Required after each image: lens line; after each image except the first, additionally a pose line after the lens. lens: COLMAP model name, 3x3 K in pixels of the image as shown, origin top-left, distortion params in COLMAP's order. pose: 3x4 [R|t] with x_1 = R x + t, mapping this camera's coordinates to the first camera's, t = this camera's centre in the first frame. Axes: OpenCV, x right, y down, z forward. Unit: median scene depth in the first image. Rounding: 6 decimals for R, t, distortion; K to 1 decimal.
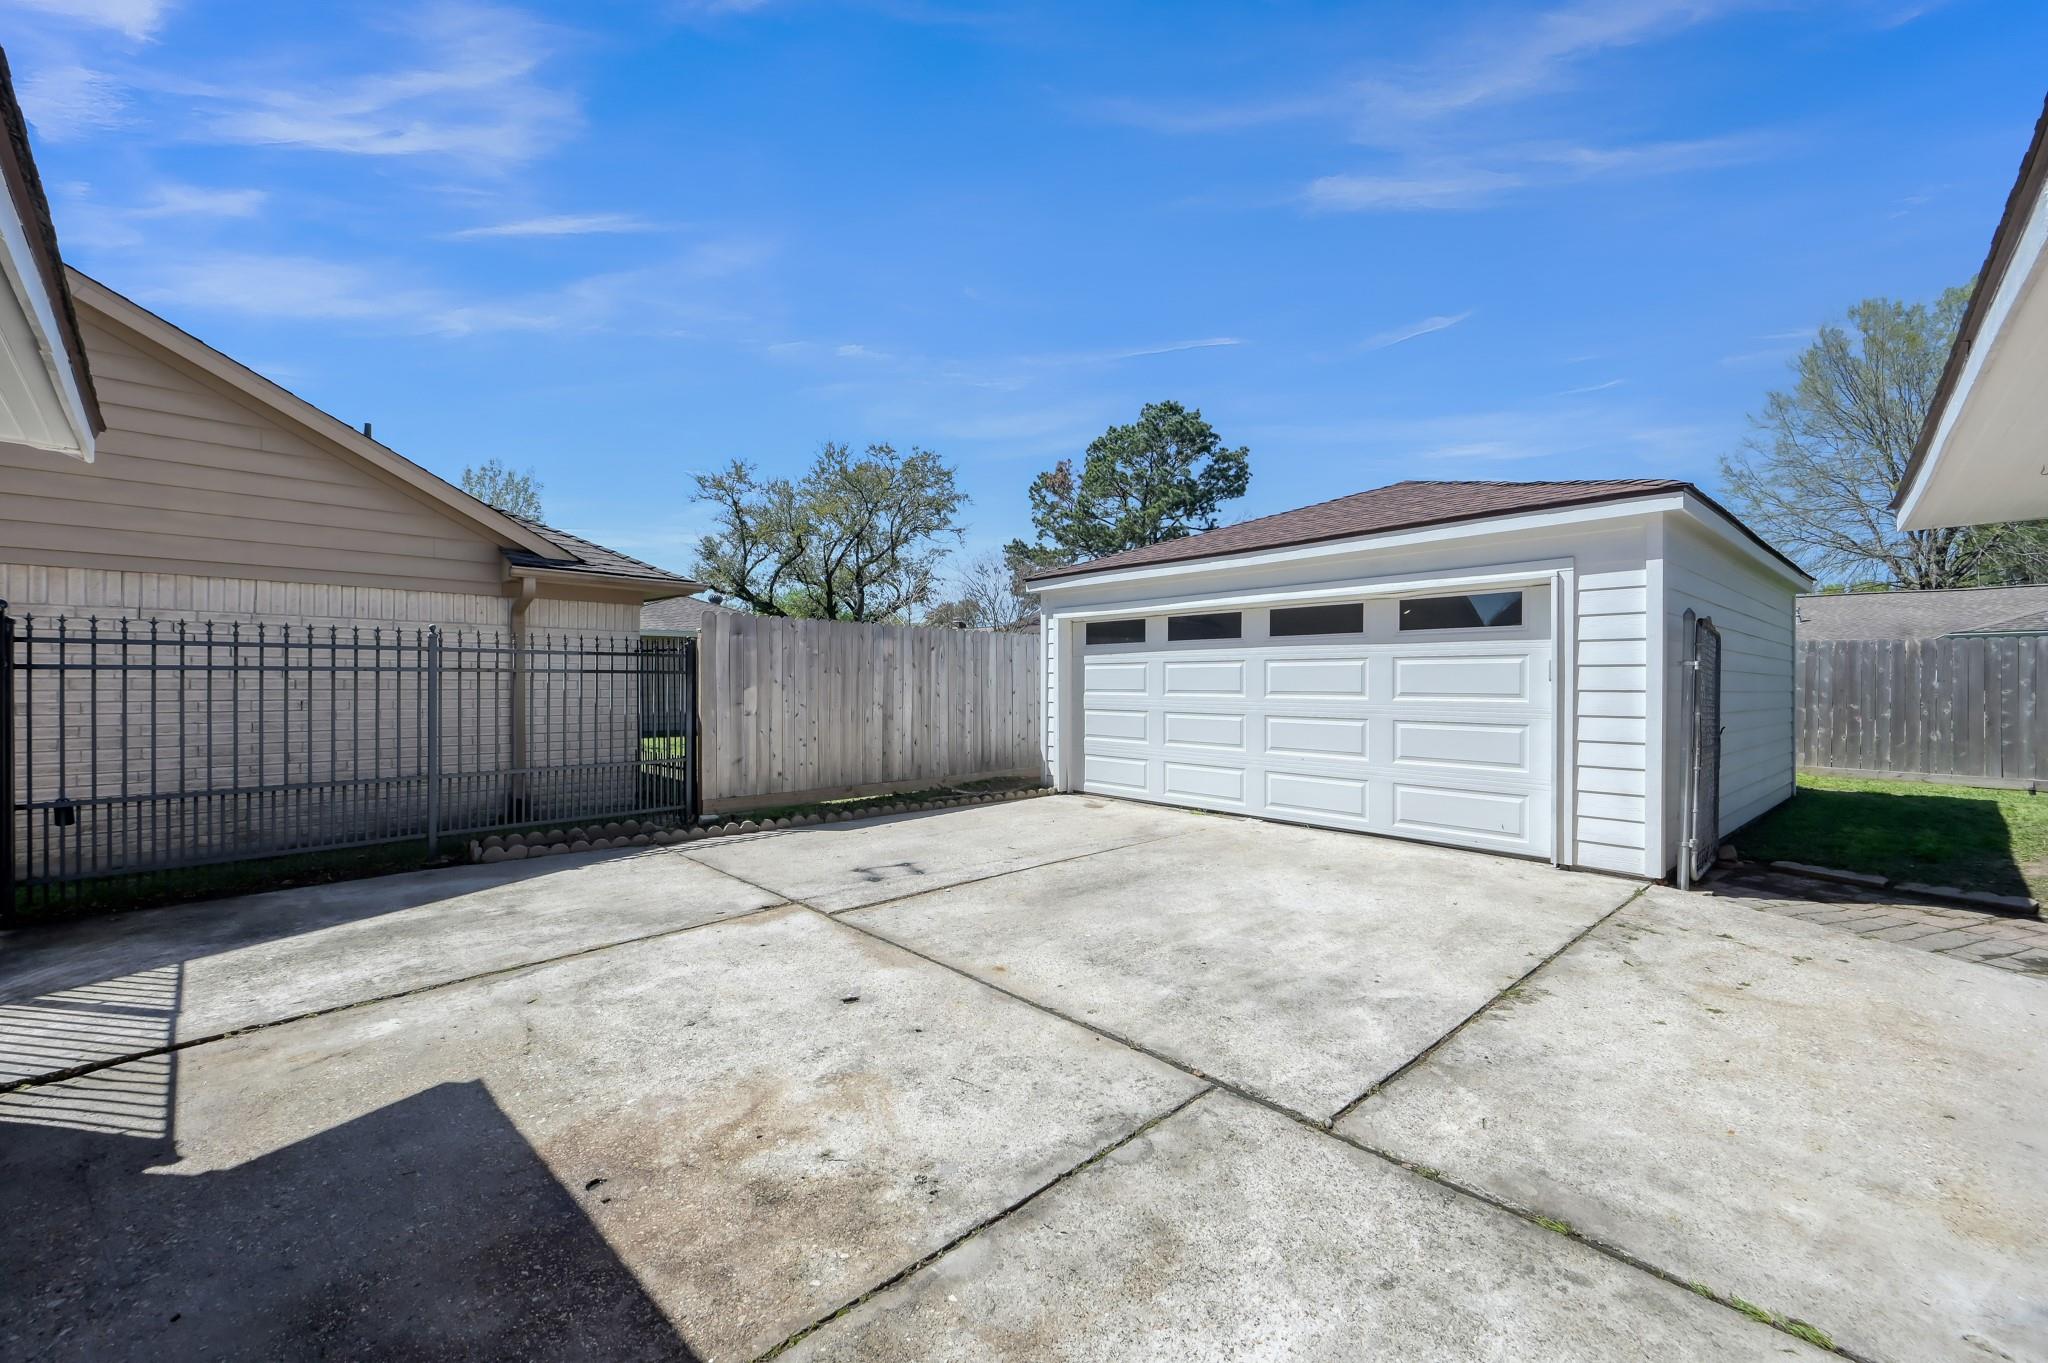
lens RADIAL K [[808.0, 0, 1044.8], [0, 808.0, 678.1], [0, 0, 1]] dist [-0.004340, 0.001155]
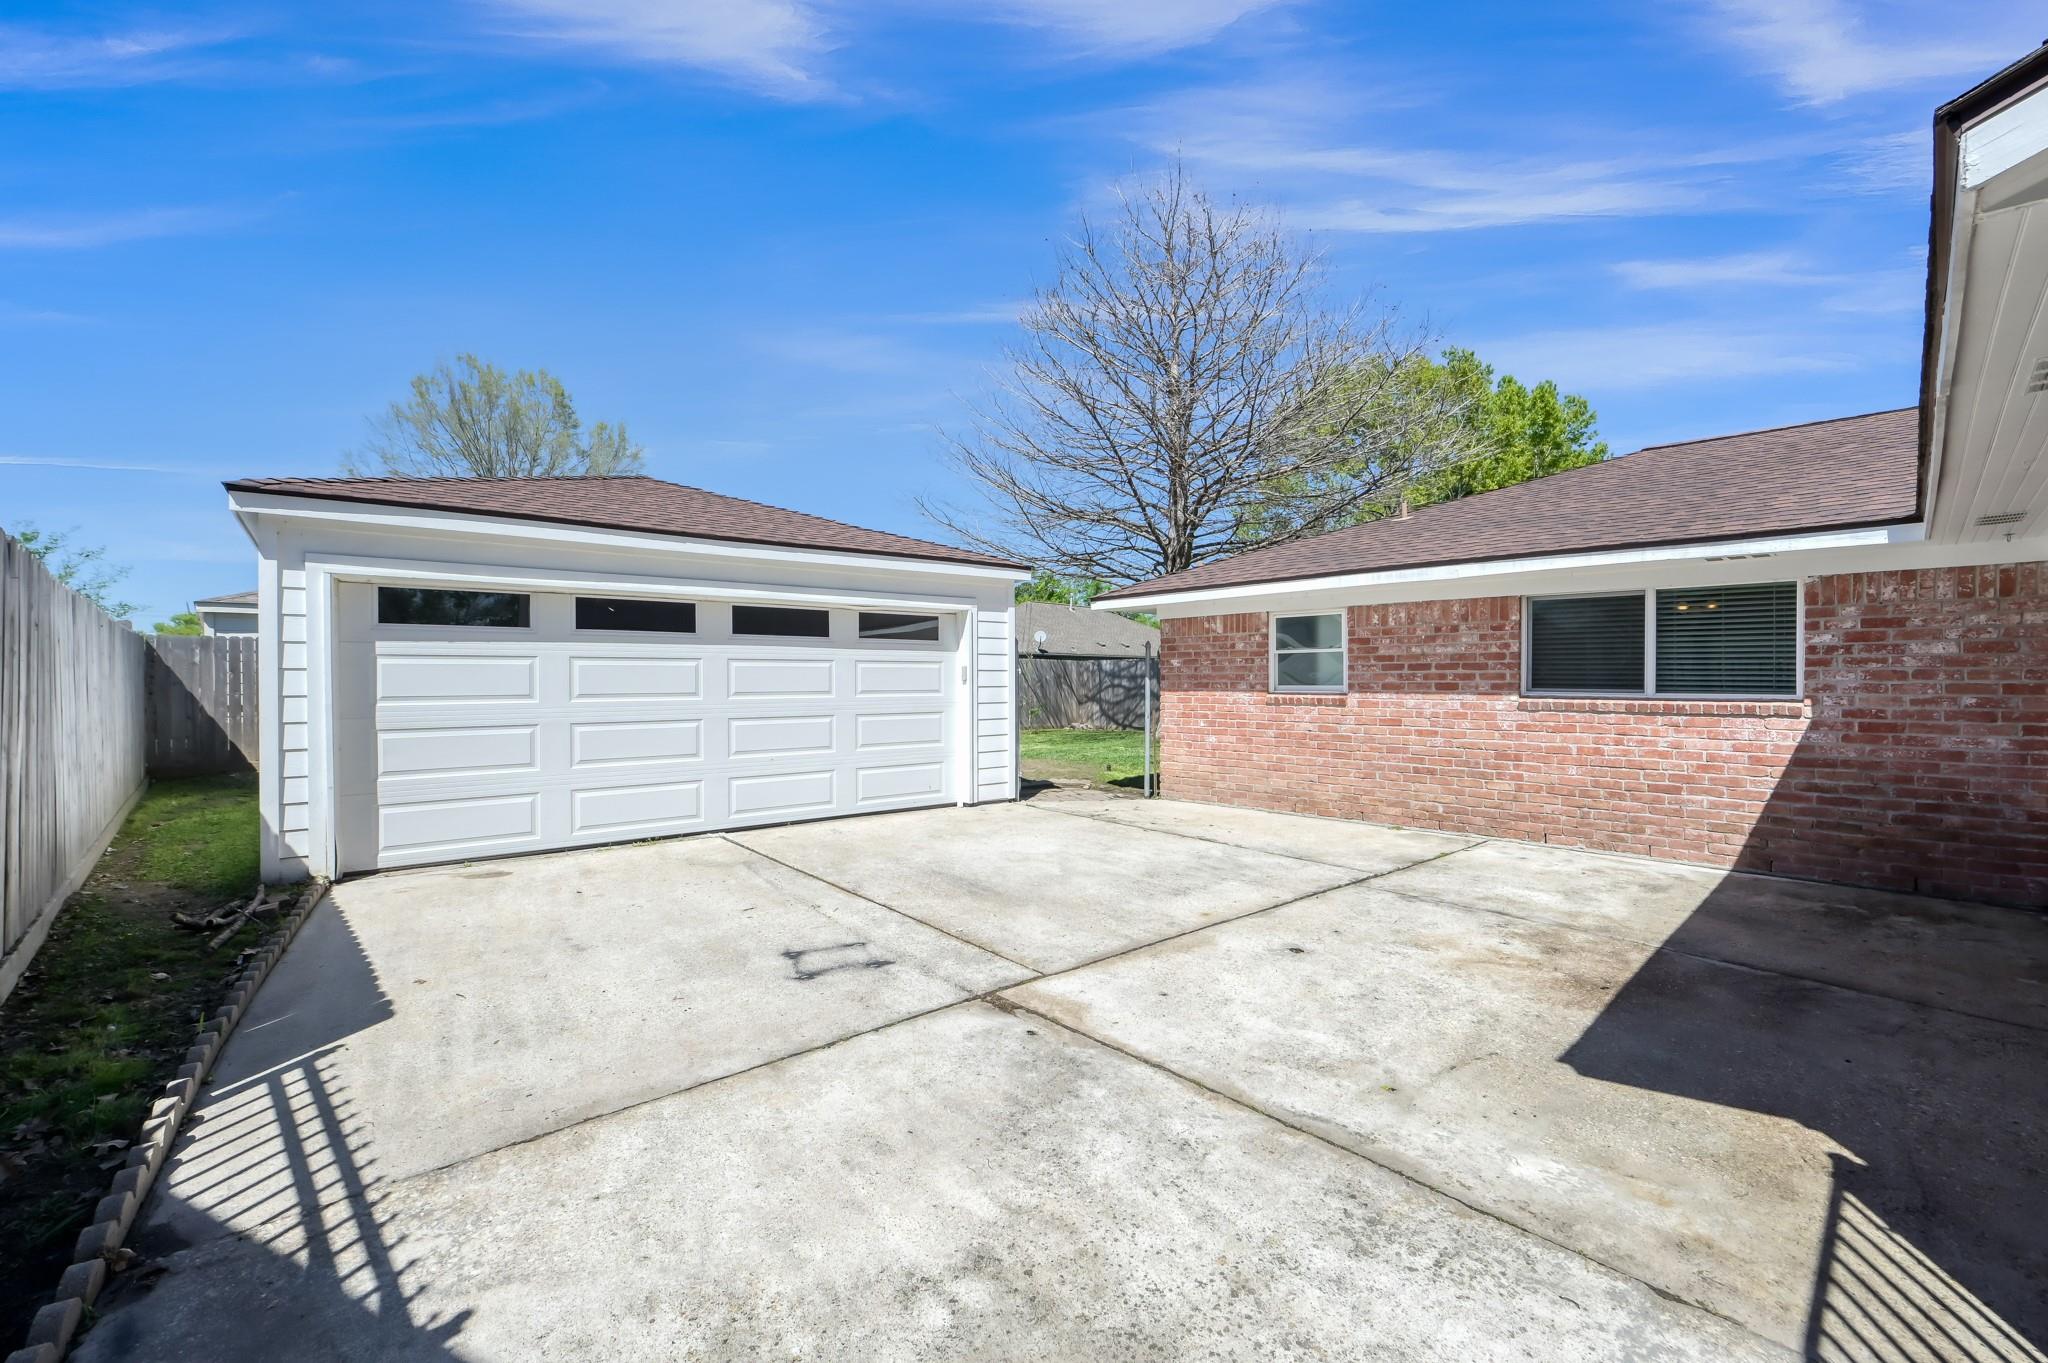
lens RADIAL K [[845.4, 0, 1028.0], [0, 845.4, 690.9], [0, 0, 1]] dist [0.002186, 0.003931]
pose [[0.056051, -0.010384, 0.998374, -1.275362], [0.000646, 0.999946, 0.010364, 0.007539], [-0.998428, 0.000064, 0.056055, 1.132382]]
